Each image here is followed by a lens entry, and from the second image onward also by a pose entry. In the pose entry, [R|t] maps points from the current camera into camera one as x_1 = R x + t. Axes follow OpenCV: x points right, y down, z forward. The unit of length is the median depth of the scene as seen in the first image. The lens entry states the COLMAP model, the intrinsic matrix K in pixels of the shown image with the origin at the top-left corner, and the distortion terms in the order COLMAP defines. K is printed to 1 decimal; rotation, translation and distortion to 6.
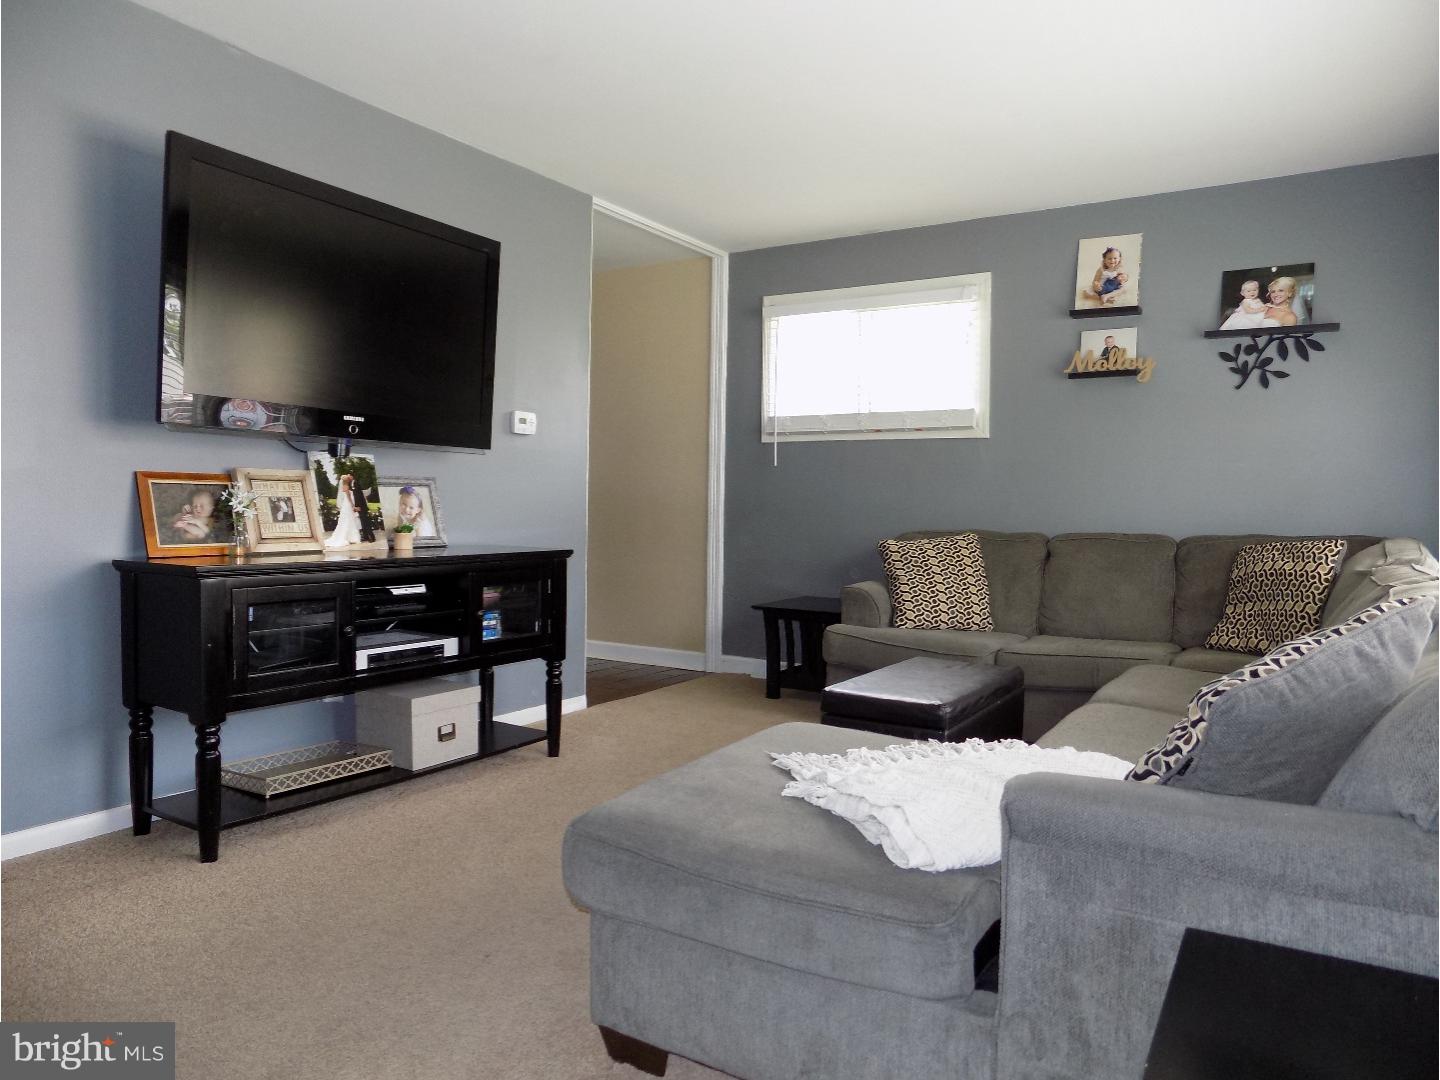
lens RADIAL K [[965.5, 0, 727.2], [0, 965.5, 537.6], [0, 0, 1]] dist [-0.016682, 0.018870]
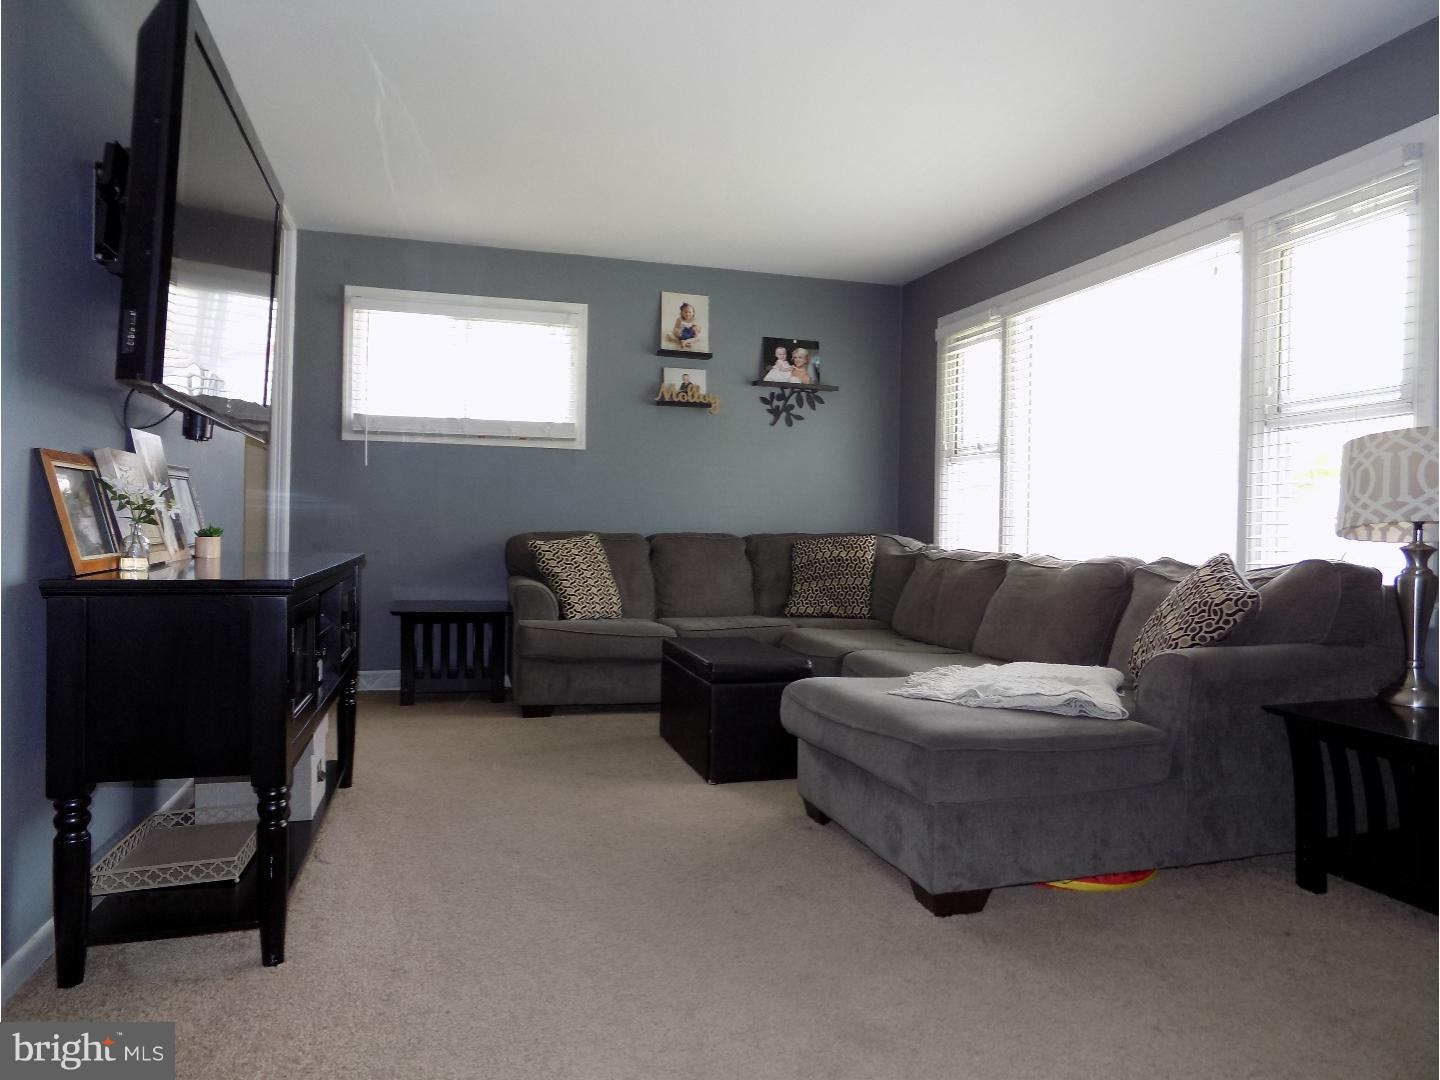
lens RADIAL K [[965.5, 0, 731.3], [0, 965.5, 541.9], [0, 0, 1]] dist [-0.016682, 0.018870]
pose [[0.691769, -0.010111, 0.722048, -0.469686], [0.015881, 0.999873, -0.001213, 0.008938], [-0.721944, 0.012306, 0.691842, 0.104318]]
